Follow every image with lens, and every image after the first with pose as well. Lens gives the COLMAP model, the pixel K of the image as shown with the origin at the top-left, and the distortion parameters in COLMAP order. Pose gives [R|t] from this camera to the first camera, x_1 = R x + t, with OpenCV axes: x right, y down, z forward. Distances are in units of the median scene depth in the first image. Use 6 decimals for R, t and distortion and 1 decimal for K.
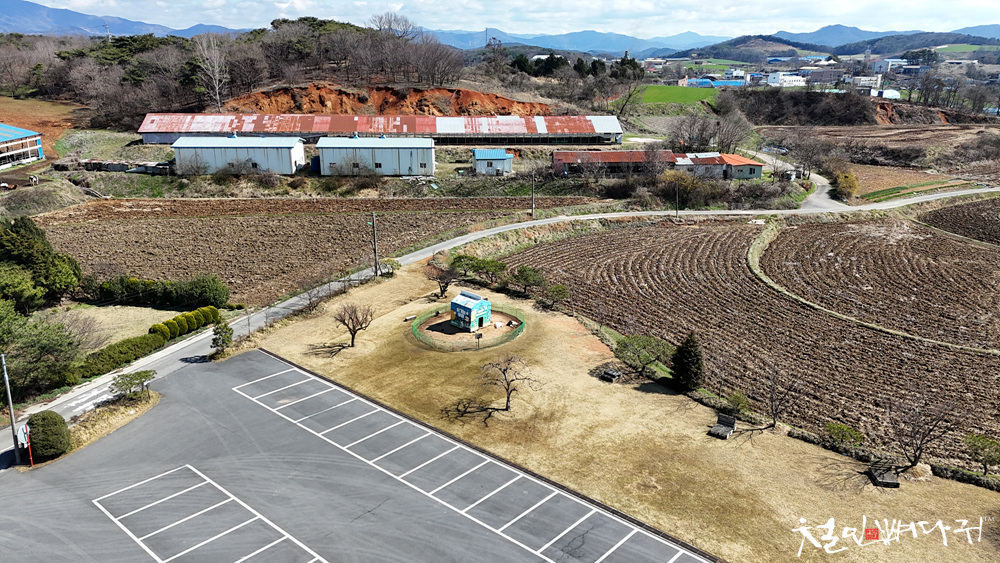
lens RADIAL K [[749.5, 0, 500.0], [0, 749.5, 281.5], [0, 0, 1]] dist [0.035908, -0.000818]
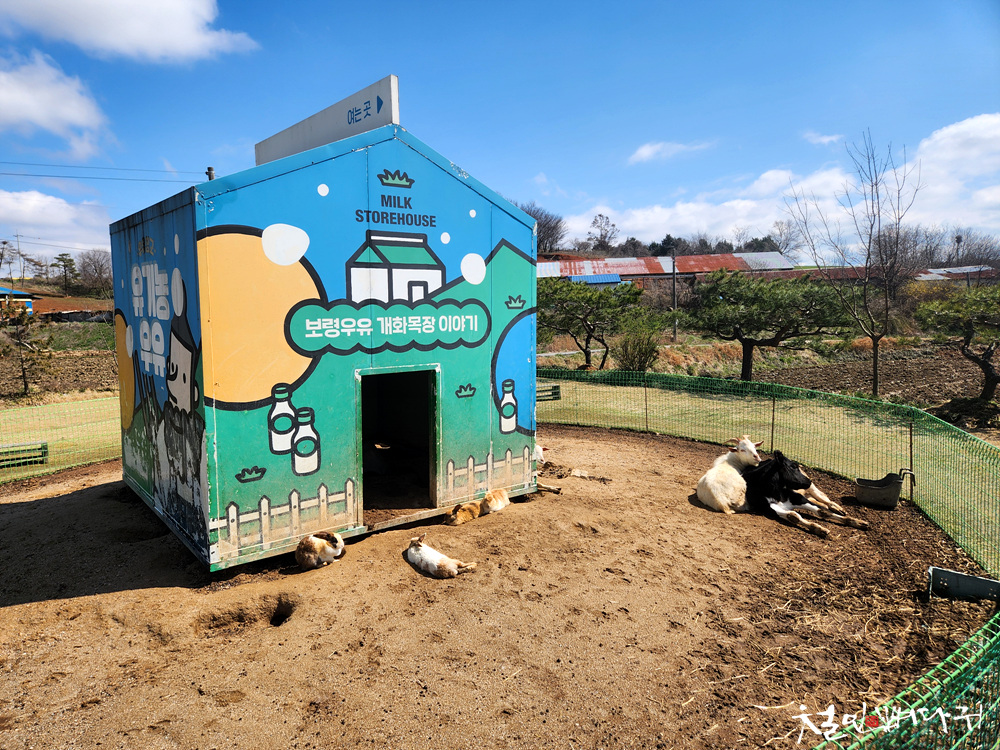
lens RADIAL K [[666.4, 0, 498.4], [0, 666.4, 369.8], [0, 0, 1]] dist [0.089464, -0.078853]
pose [[0.986237, -0.022987, -0.163732, -0.002581], [-0.012888, 0.976587, -0.214736, 0.037638], [0.164835, 0.213890, 0.962850, 0.570956]]
